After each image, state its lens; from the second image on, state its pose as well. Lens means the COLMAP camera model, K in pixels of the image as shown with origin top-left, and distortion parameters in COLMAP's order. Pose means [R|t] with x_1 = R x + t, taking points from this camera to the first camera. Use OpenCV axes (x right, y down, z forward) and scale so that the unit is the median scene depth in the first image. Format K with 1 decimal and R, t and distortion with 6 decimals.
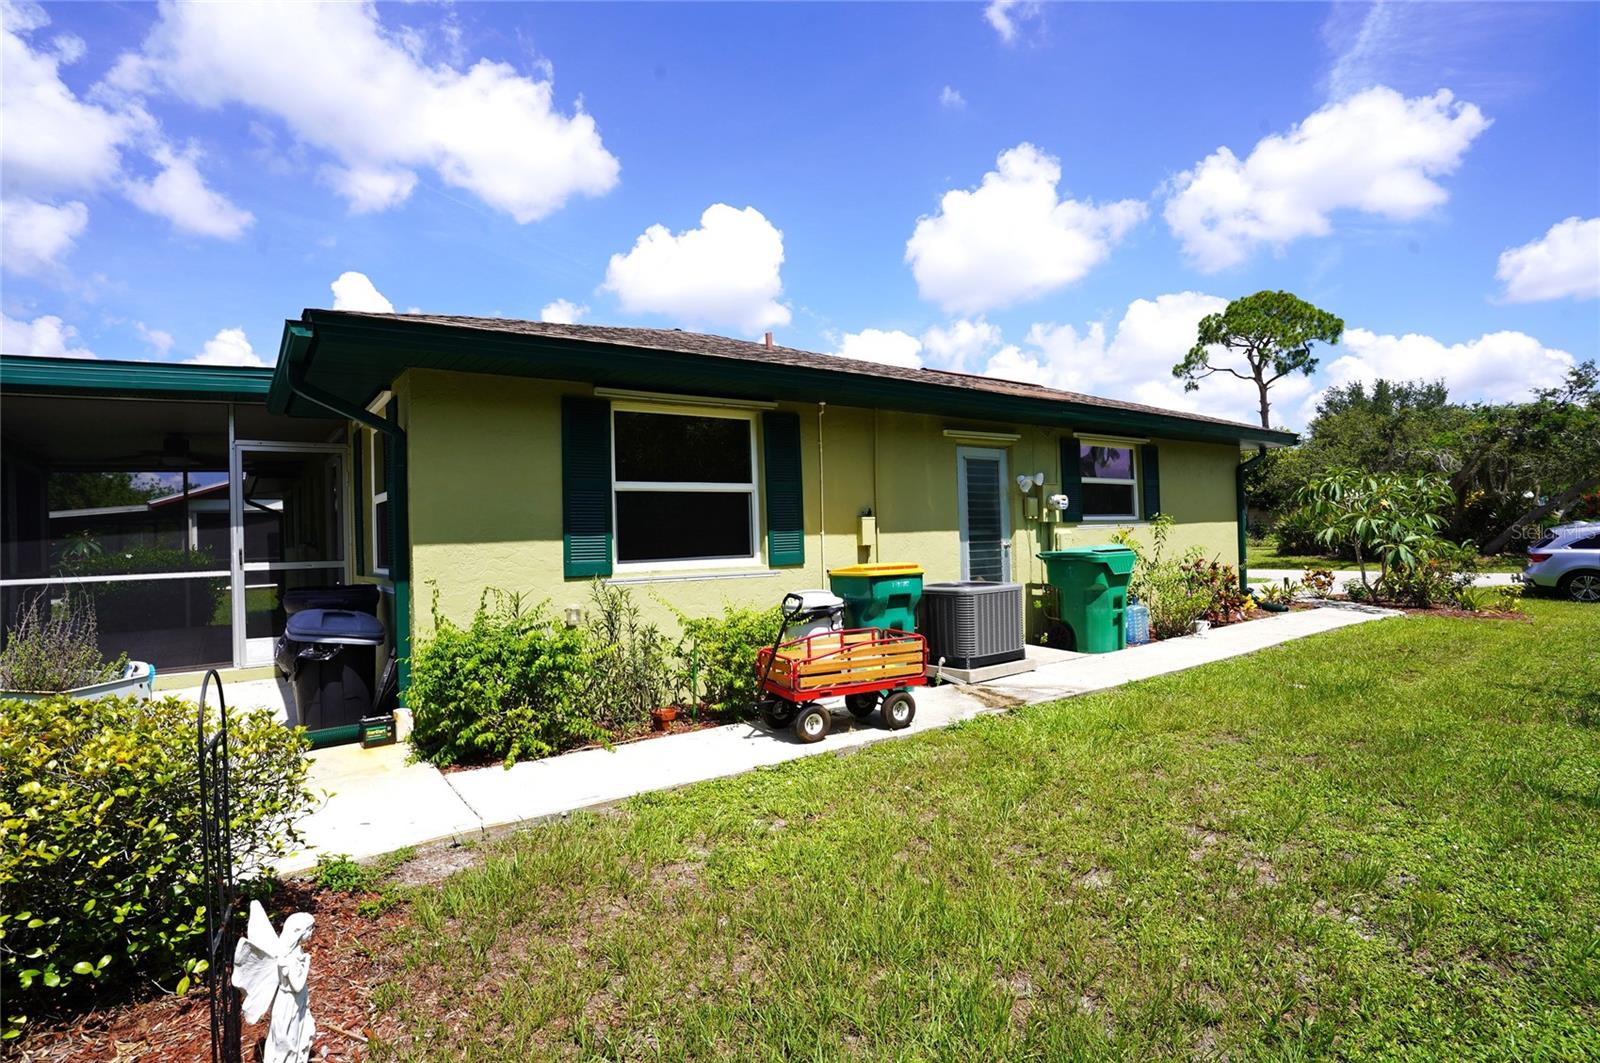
lens RADIAL K [[820.9, 0, 788.9], [0, 820.9, 535.6], [0, 0, 1]] dist [-0.081892, 0.040199]
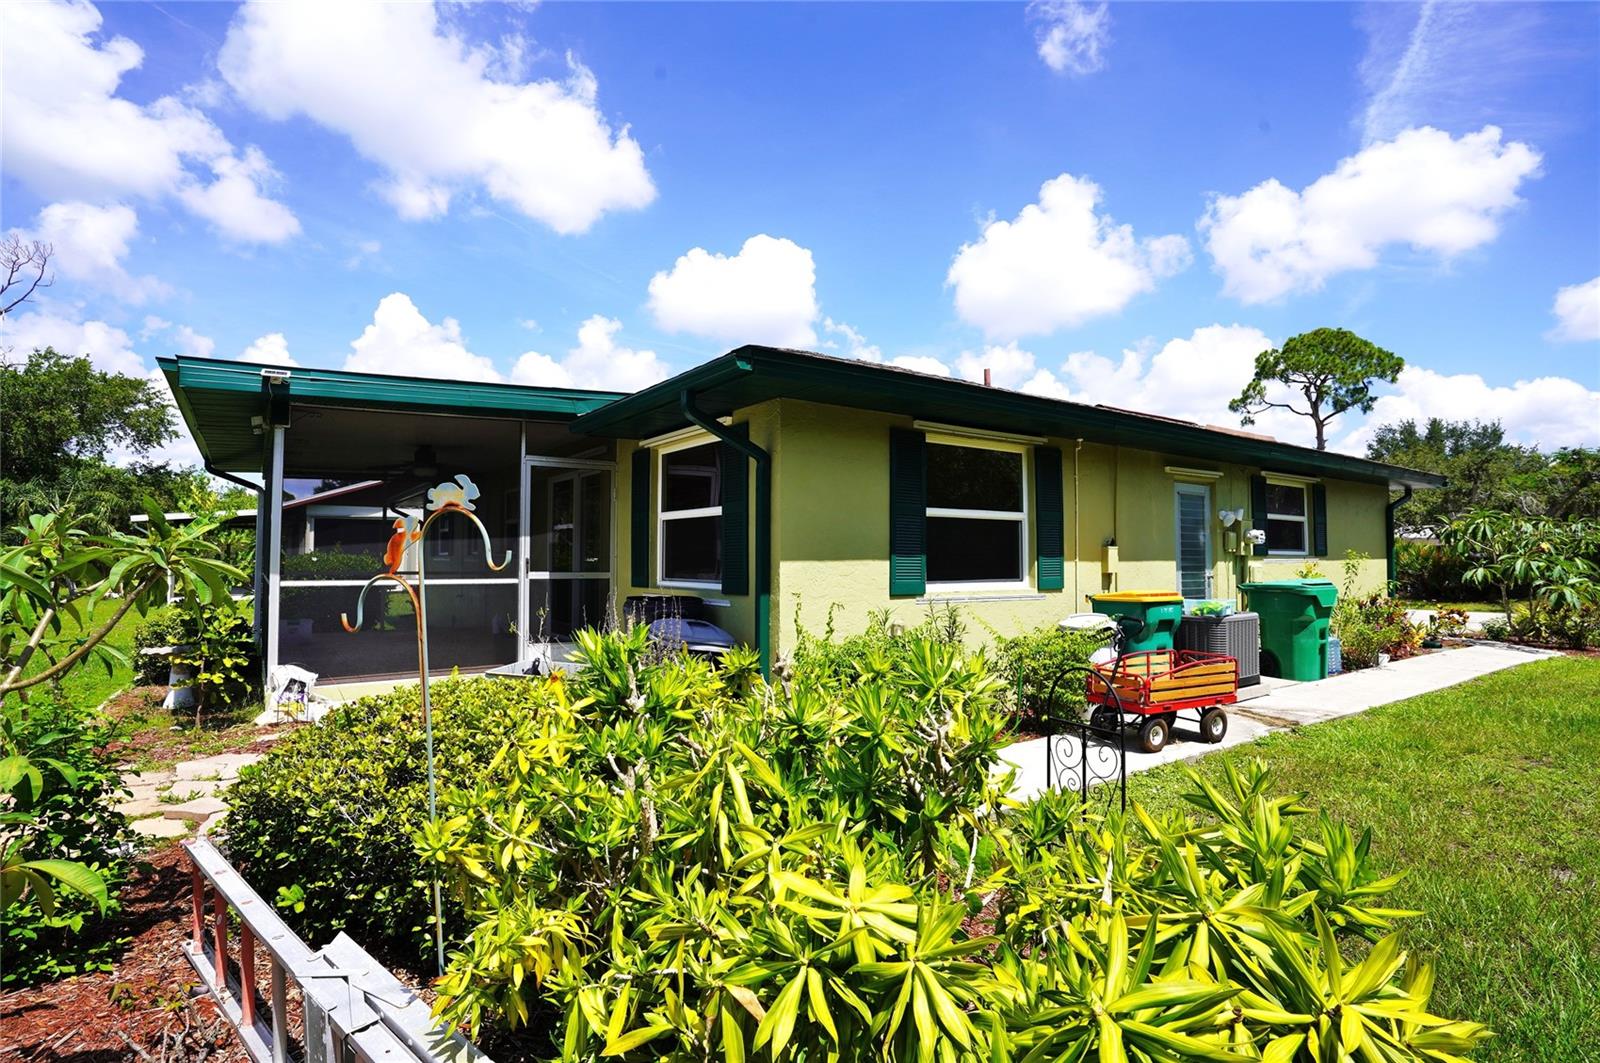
lens RADIAL K [[826.0, 0, 795.5], [0, 826.0, 527.6], [0, 0, 1]] dist [-0.074245, 0.038860]
pose [[0.999414, 0.030421, -0.015721, -0.086081], [-0.030969, 0.998877, -0.035855, 0.001088], [0.014612, 0.036321, 0.999233, -0.020749]]
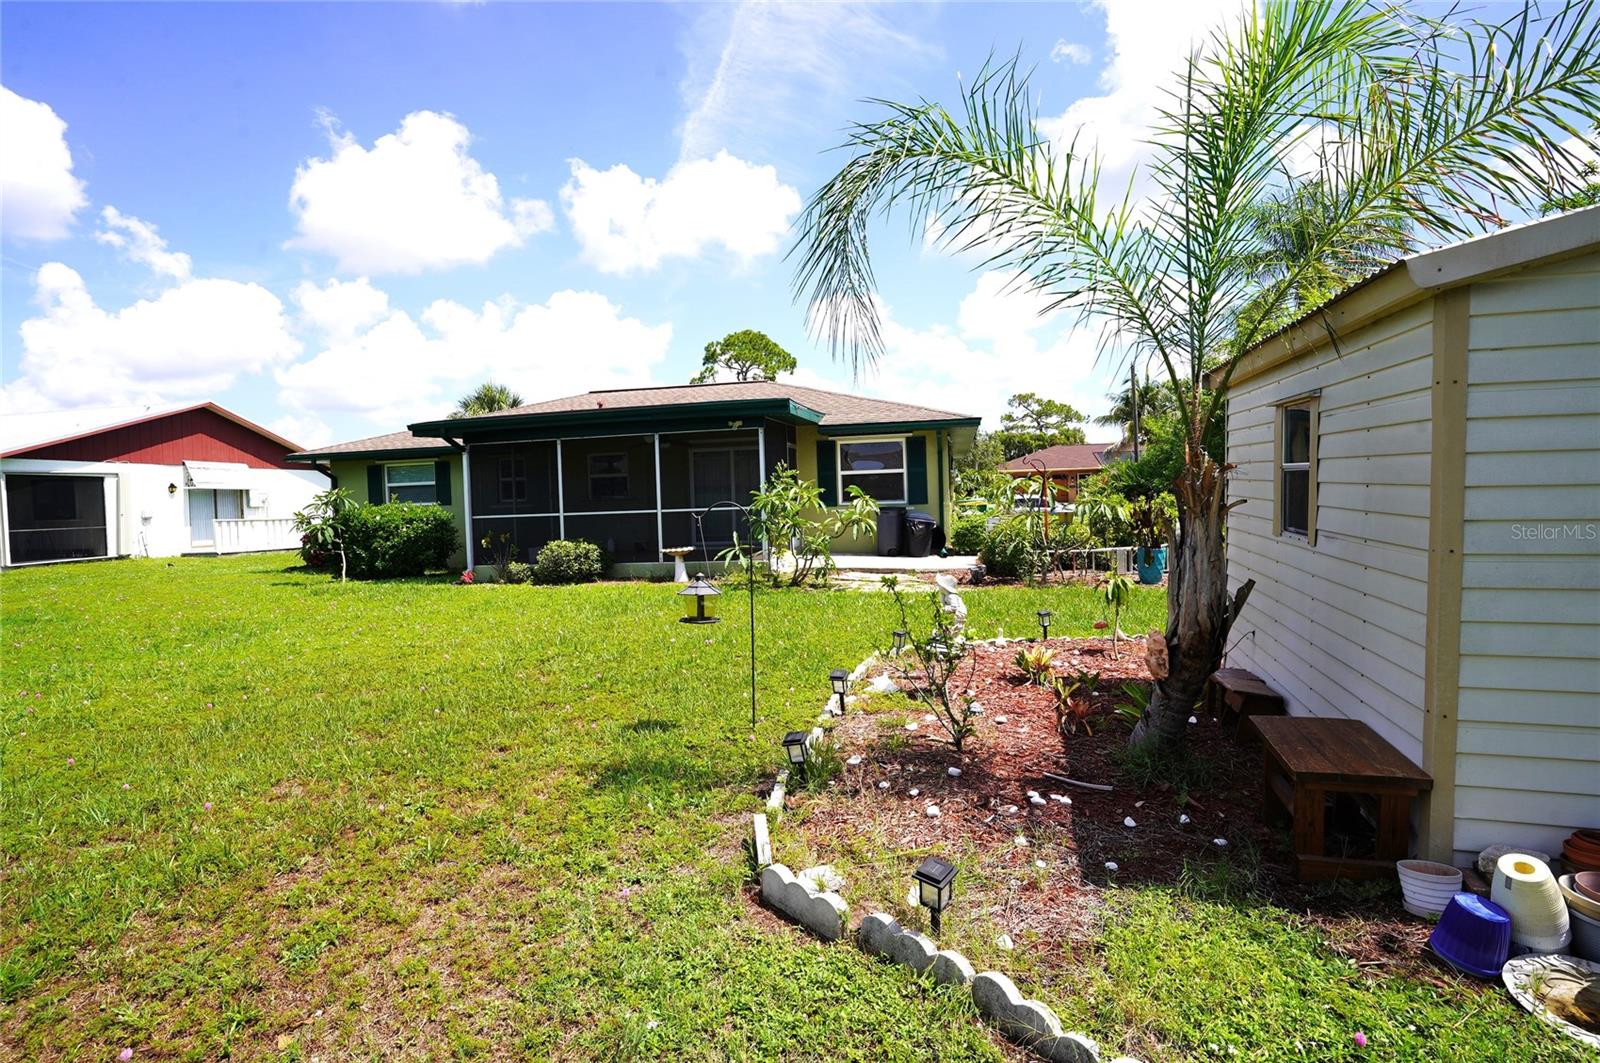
lens RADIAL K [[826.0, 0, 795.5], [0, 826.0, 527.6], [0, 0, 1]] dist [-0.074245, 0.038860]
pose [[0.730800, -0.010919, 0.682504, -0.622841], [0.001089, 0.999889, 0.014830, 0.021615], [-0.682590, -0.010094, 0.730731, -0.174172]]
